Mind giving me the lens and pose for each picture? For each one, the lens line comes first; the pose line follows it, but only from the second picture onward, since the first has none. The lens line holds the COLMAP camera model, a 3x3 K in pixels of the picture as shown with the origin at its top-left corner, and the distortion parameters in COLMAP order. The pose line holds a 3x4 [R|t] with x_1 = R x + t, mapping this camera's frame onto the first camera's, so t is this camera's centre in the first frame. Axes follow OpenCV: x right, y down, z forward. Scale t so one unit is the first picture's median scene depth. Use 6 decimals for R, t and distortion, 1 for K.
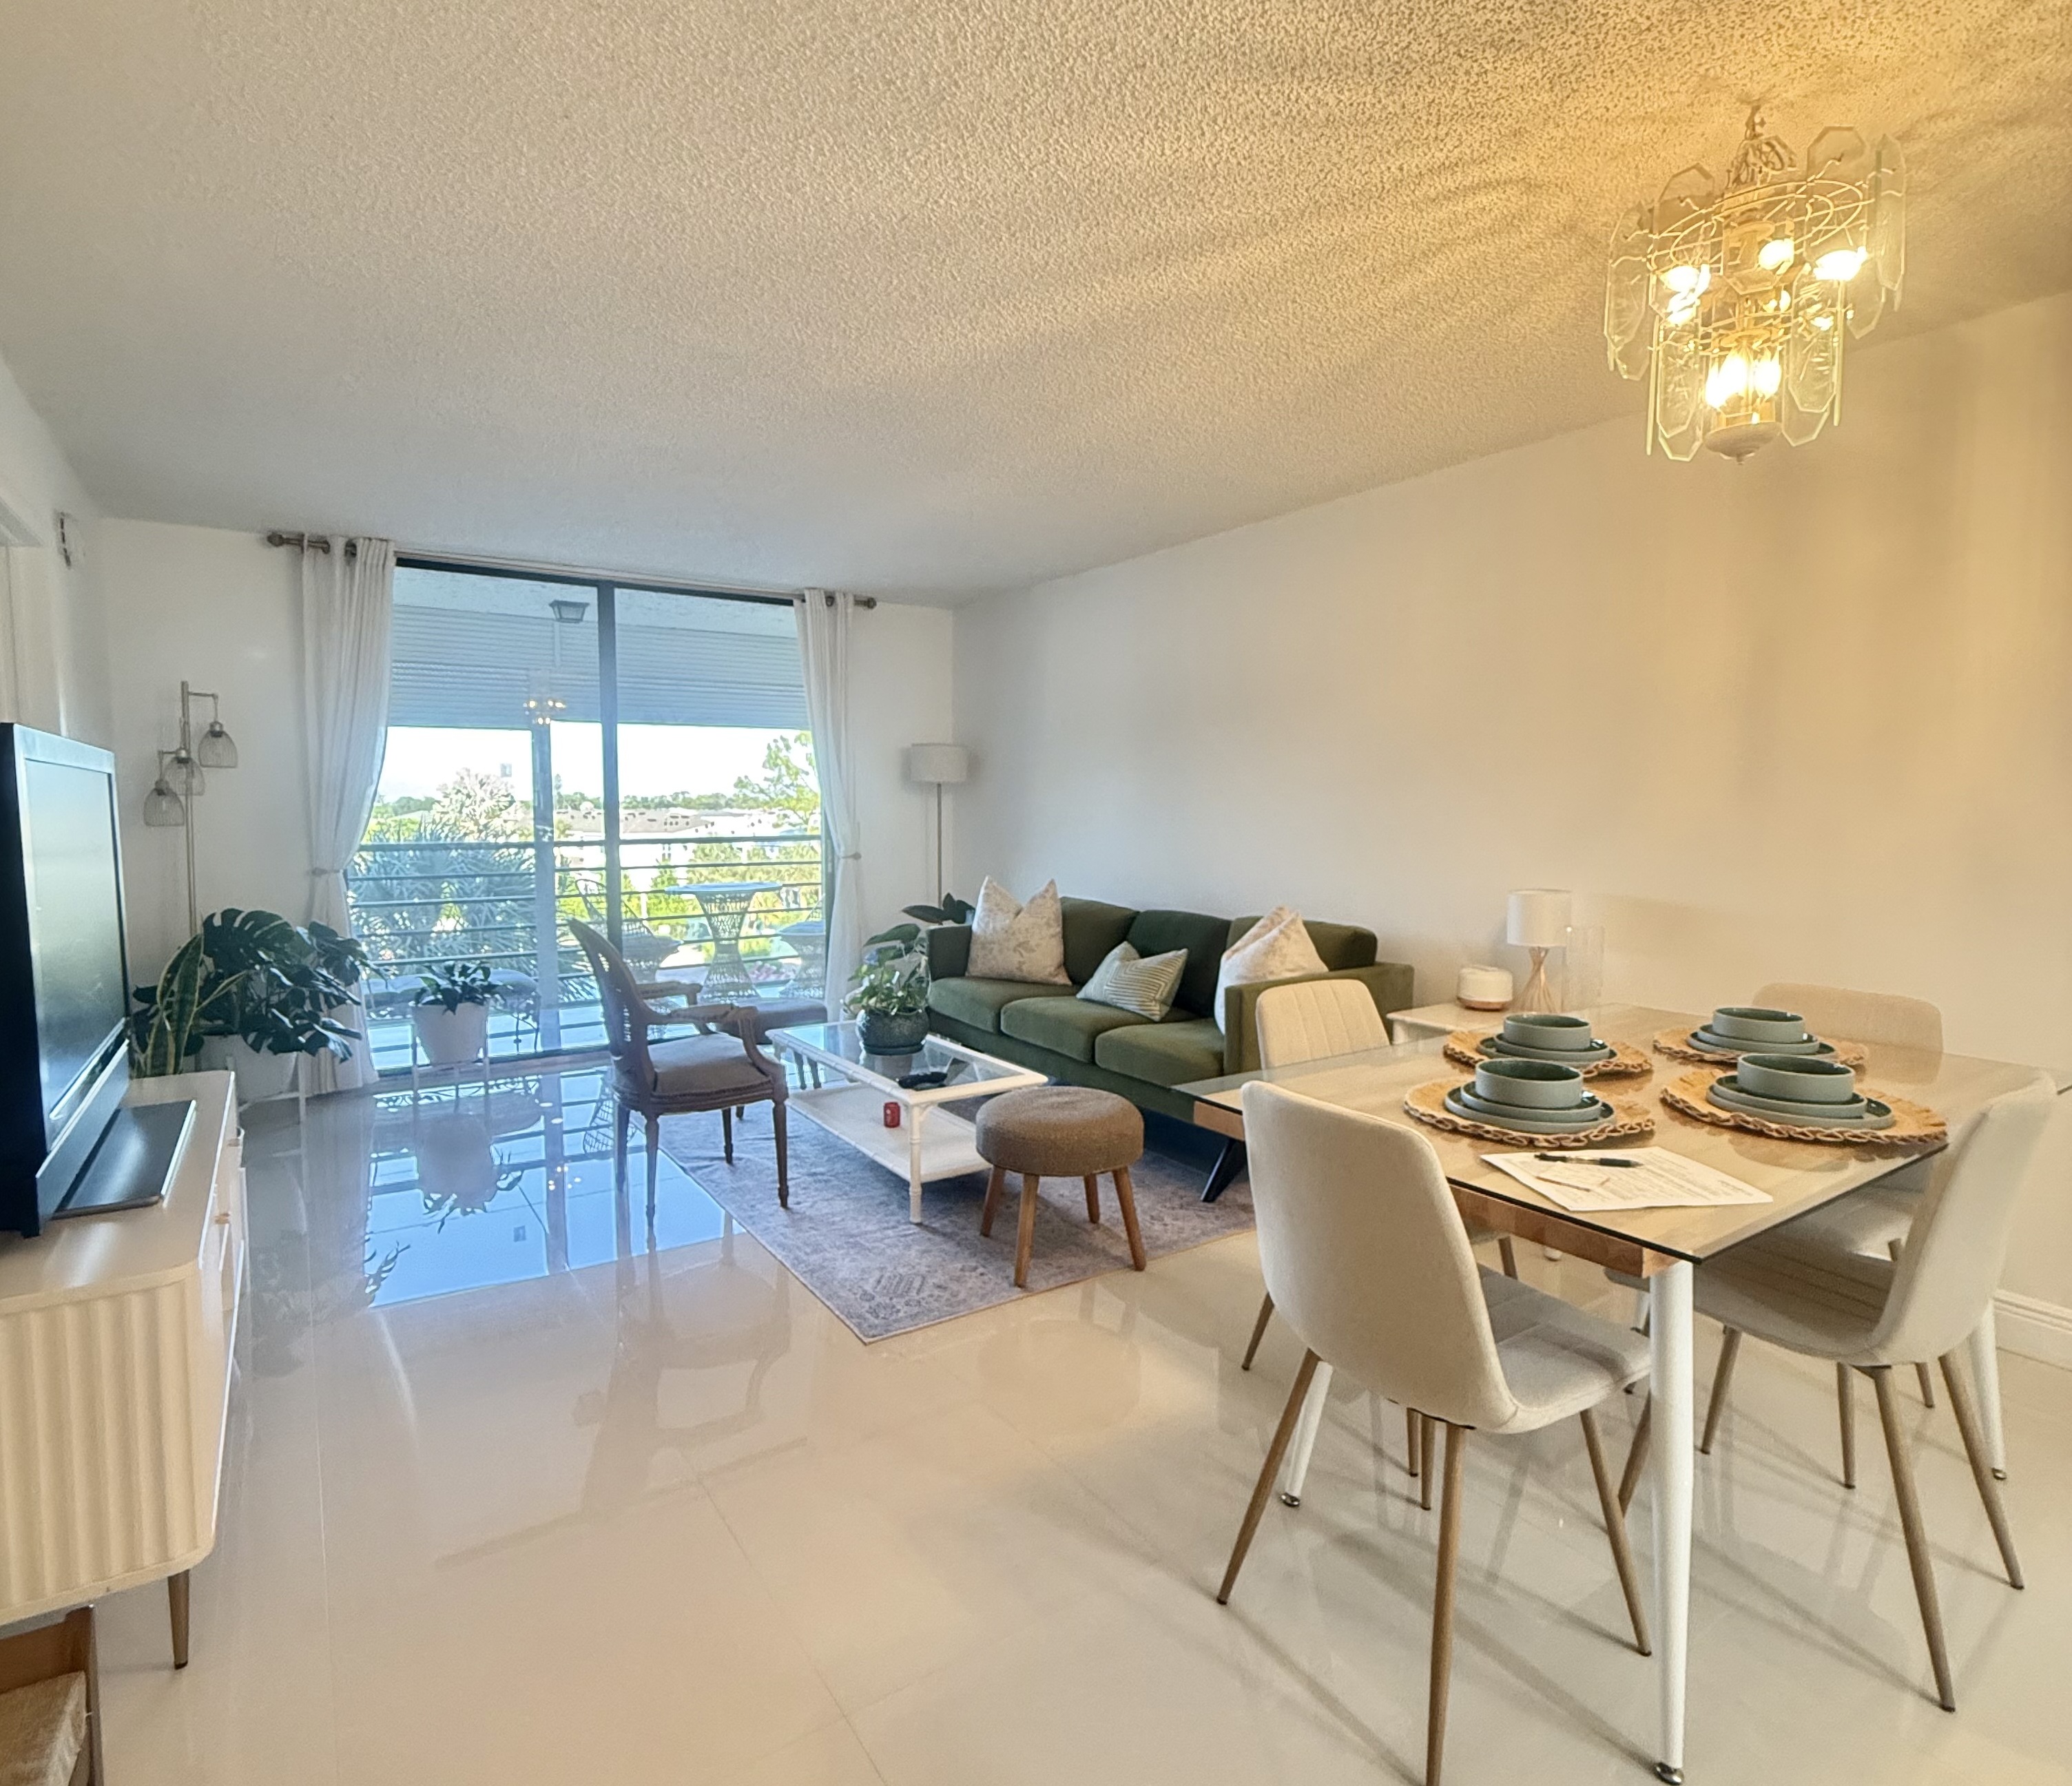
lens RADIAL K [[1102.5, 0, 1027.9], [0, 1102.5, 891.1], [0, 0, 1]] dist [-0.008746, 0.000993]
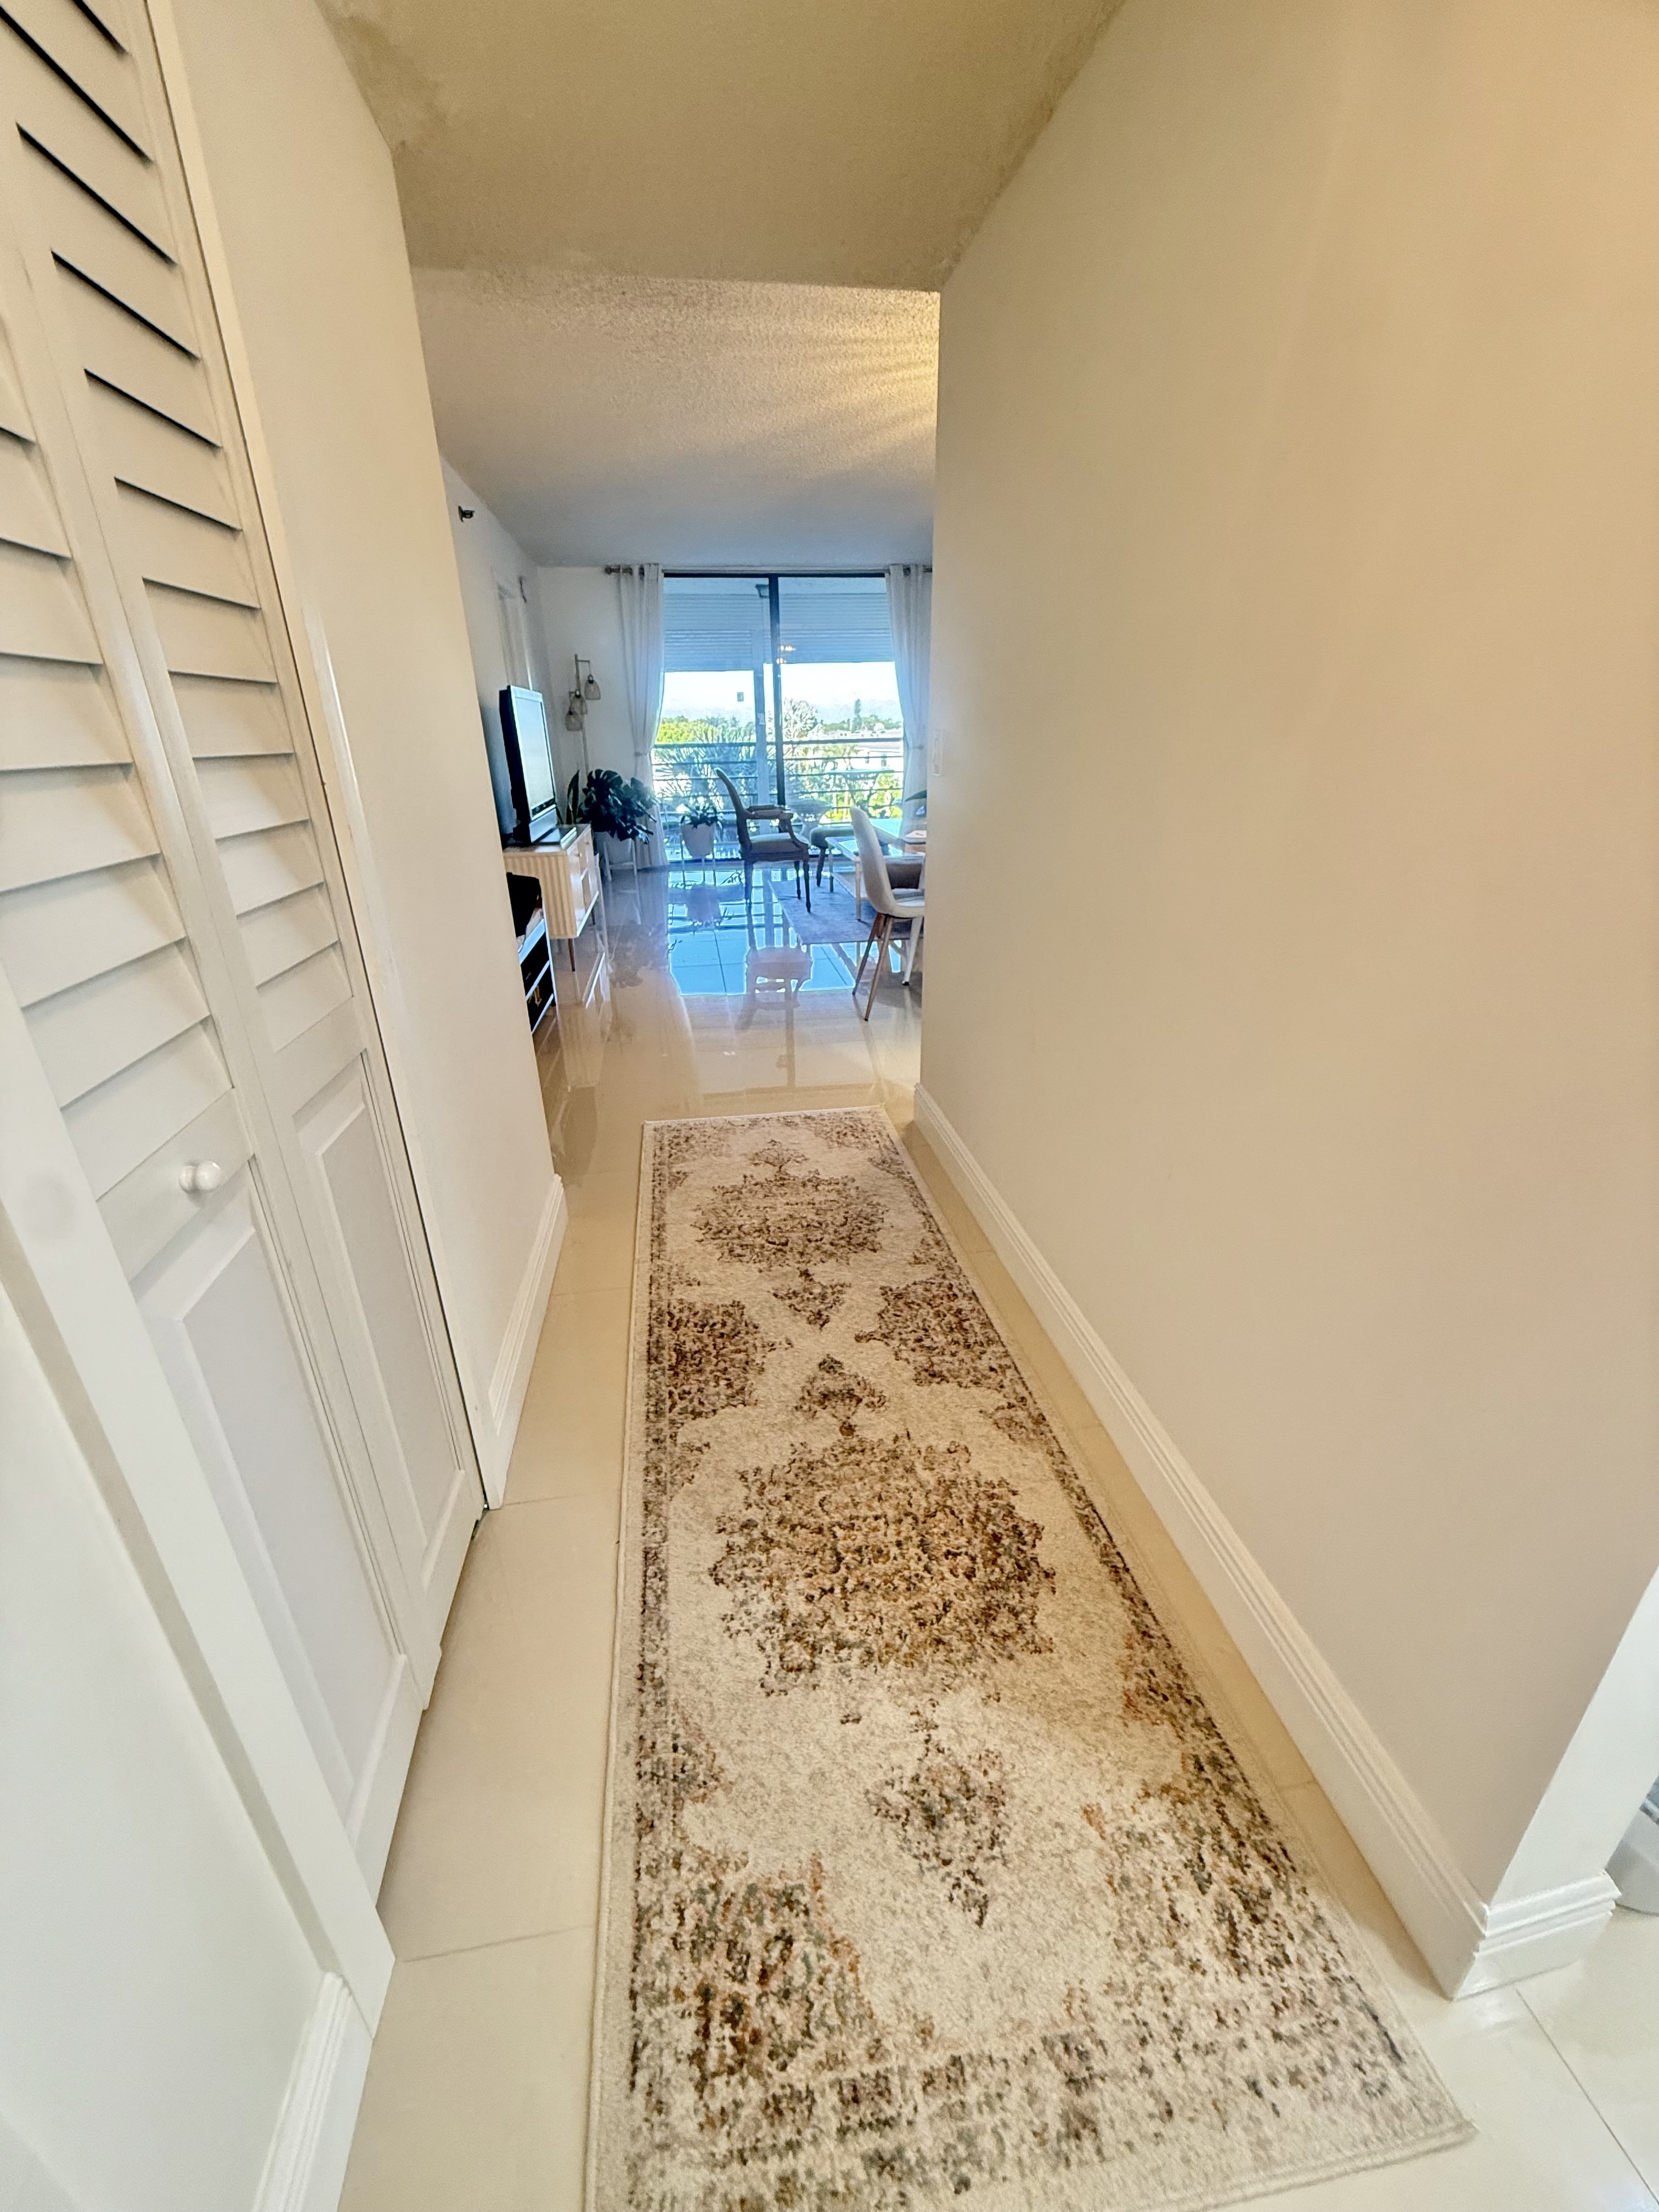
lens RADIAL K [[878.8, 0, 824.0], [0, 878.8, 1100.2], [0, 0, 1]] dist [0.000555, -0.000715]
pose [[0.904351, 0.149606, -0.399709, 0.404937], [-0.012998, 0.945769, 0.324580, 0.054570], [0.426591, -0.288339, 0.857252, -0.423770]]
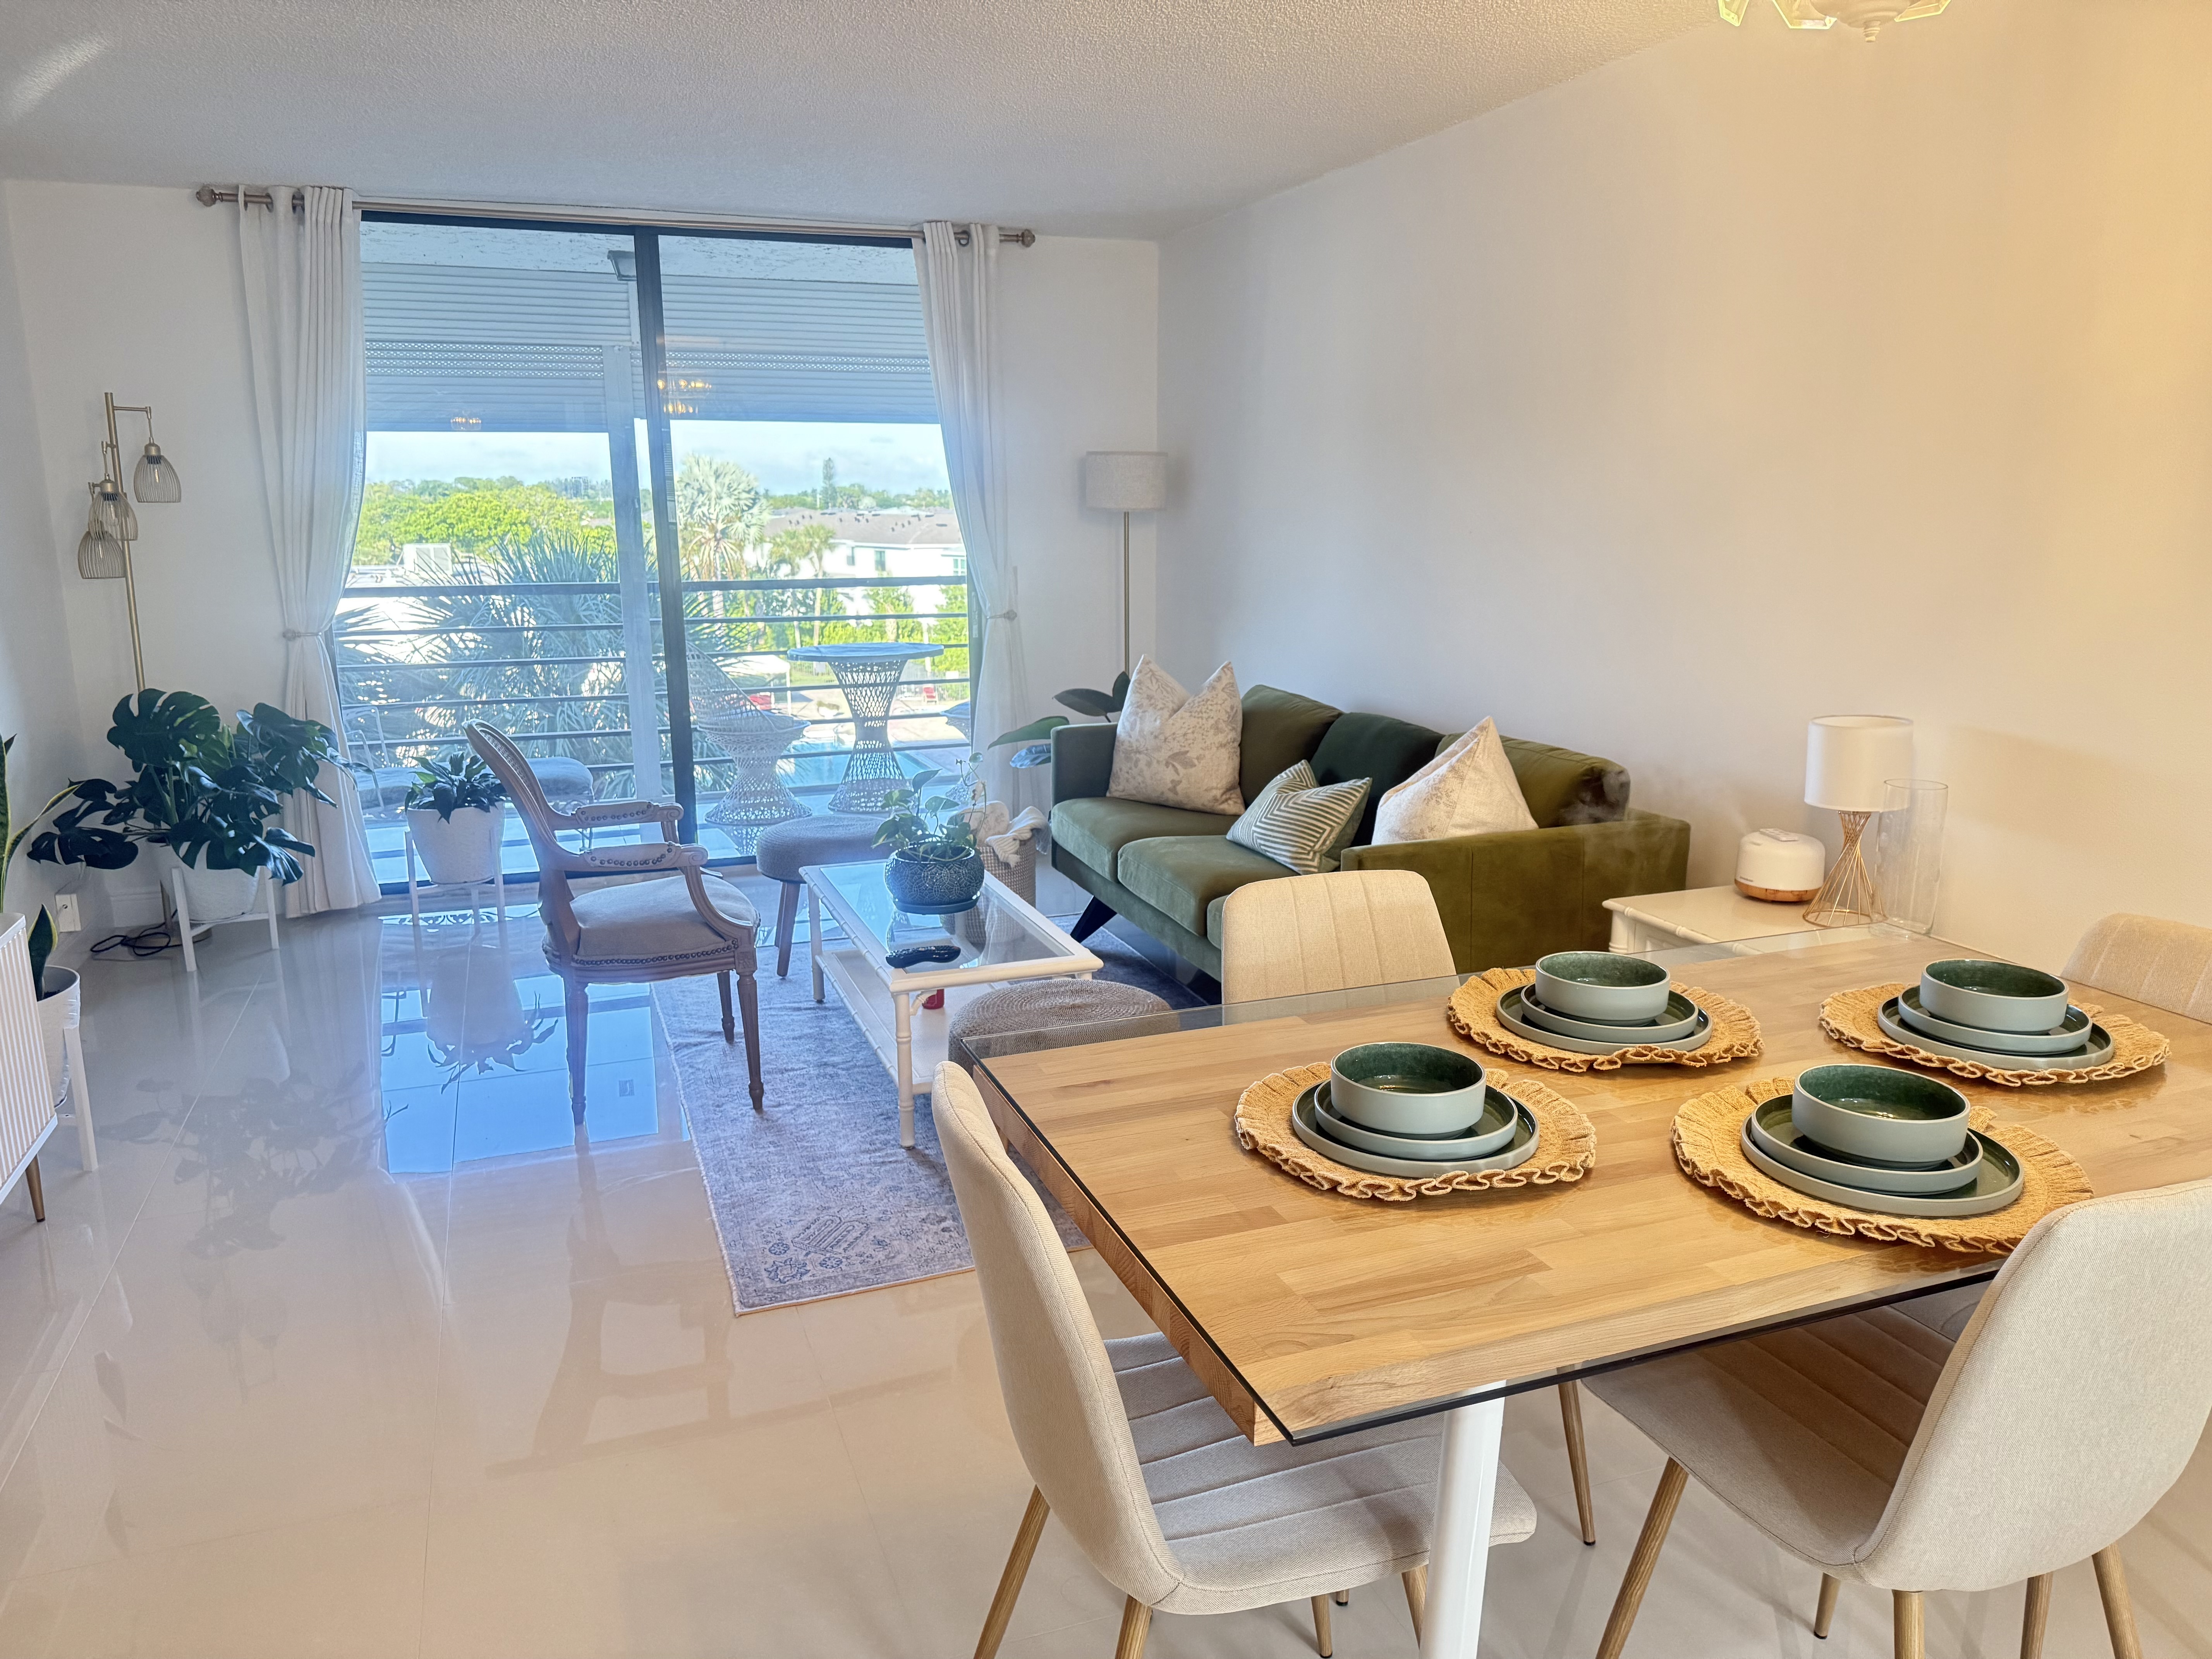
lens RADIAL K [[1557.5, 0, 1110.0], [0, 1557.5, 850.4], [0, 0, 1]] dist [0.028996, -0.046481]
pose [[0.973229, 0.046521, -0.225080, 0.181648], [-0.013773, 0.989346, 0.144930, -0.035082], [0.229424, -0.137950, 0.963501, 0.035449]]
